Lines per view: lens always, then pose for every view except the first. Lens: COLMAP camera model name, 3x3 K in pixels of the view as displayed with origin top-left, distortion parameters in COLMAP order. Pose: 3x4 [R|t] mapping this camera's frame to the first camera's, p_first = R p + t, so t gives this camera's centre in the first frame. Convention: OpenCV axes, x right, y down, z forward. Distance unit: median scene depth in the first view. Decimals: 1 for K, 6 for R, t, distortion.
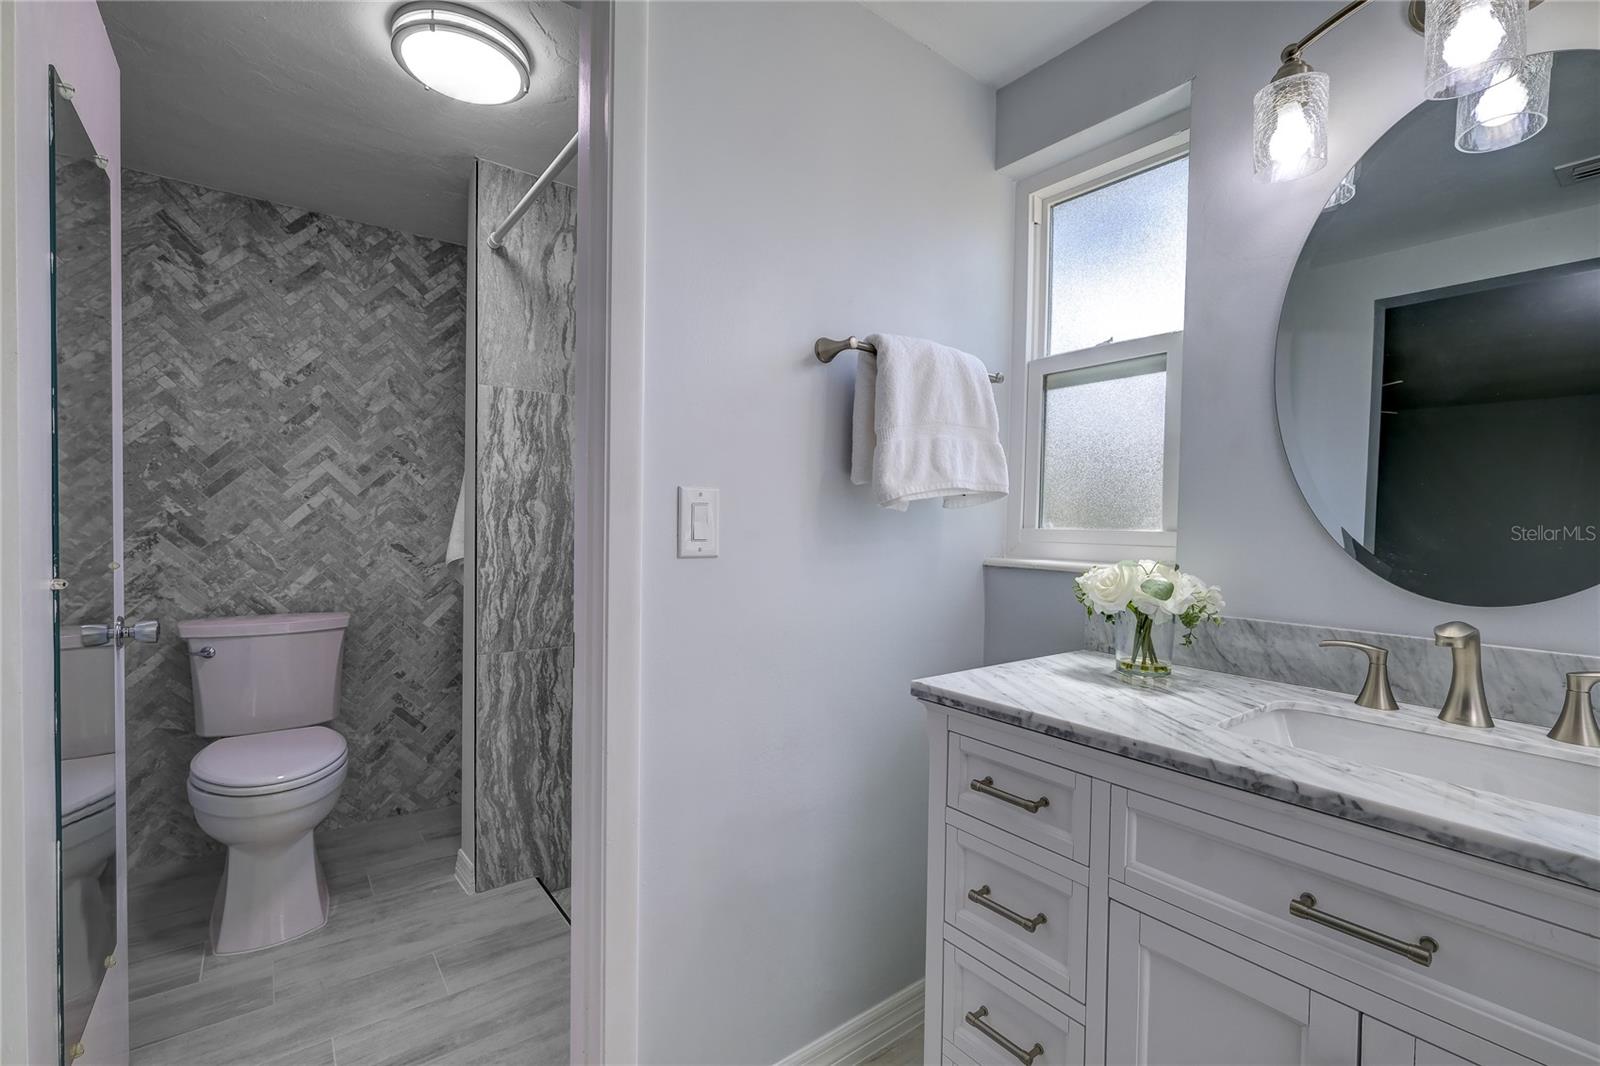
lens RADIAL K [[689.8, 0, 797.4], [0, 689.8, 537.5], [0, 0, 1]] dist [-0.002472, 0.000638]
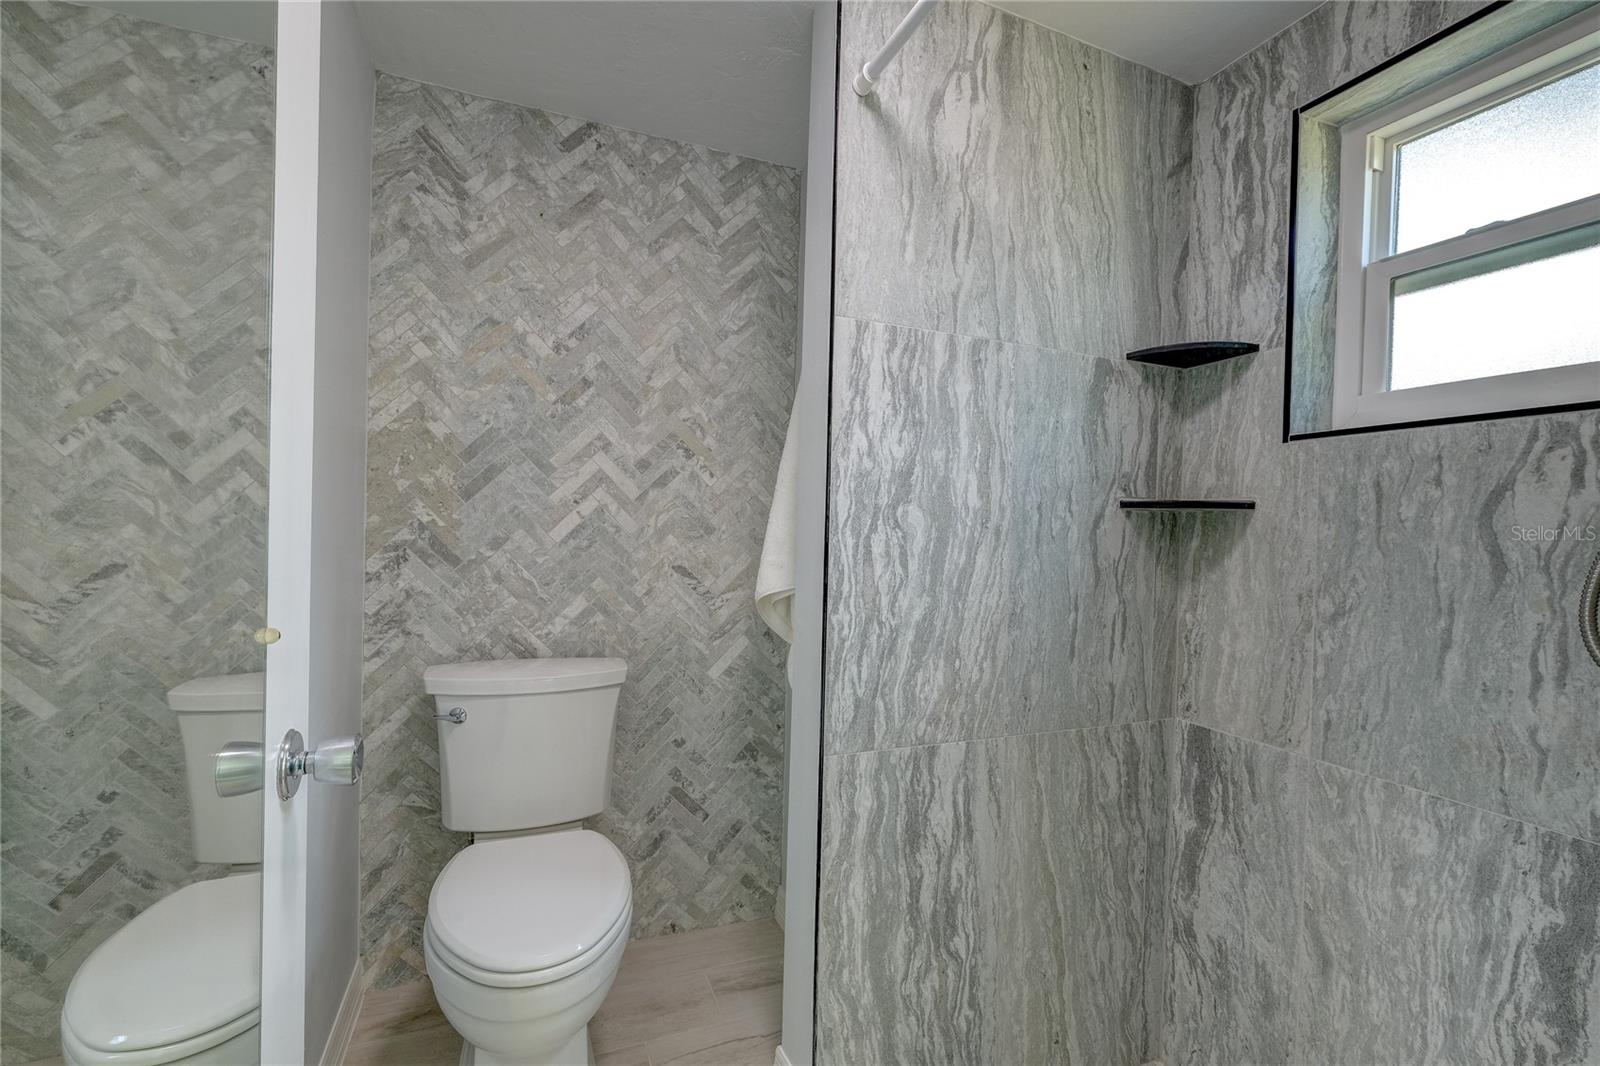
lens RADIAL K [[703.6, 0, 806.9], [0, 703.6, 540.6], [0, 0, 1]] dist [-0.002497, -0.000580]
pose [[0.964976, 0.013773, -0.261975, -0.285228], [-0.017470, 0.999778, -0.011788, -0.012520], [0.261754, 0.015952, 0.965003, 0.348204]]
